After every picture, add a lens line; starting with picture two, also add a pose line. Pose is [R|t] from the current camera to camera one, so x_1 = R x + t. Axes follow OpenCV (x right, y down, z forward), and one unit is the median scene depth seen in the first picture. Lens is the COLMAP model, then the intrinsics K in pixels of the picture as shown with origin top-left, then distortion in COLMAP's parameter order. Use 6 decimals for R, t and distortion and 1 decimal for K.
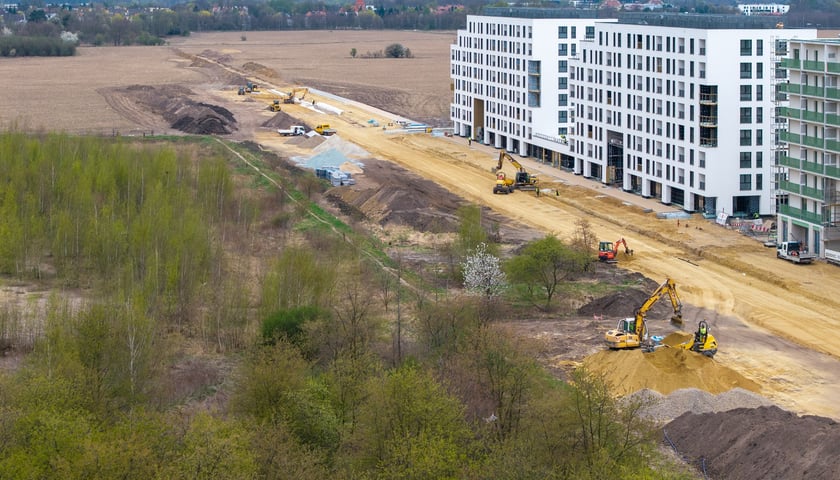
lens RADIAL K [[2143.3, 0, 420.0], [0, 2143.3, 240.0], [0, 0, 1]] dist [-0.157134, 0.396532]
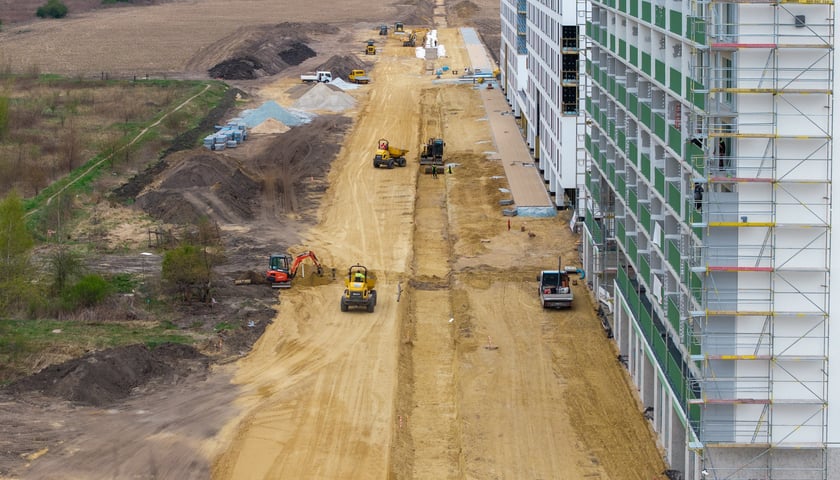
lens RADIAL K [[2107.2, 0, 318.1], [0, 2107.2, 238.4], [0, 0, 1]] dist [-0.150503, -0.238467]
pose [[0.972141, 0.038177, -0.231267, 0.194349], [-0.031812, 0.999007, 0.031193, -0.020110], [0.232228, -0.022967, 0.972390, 0.291315]]
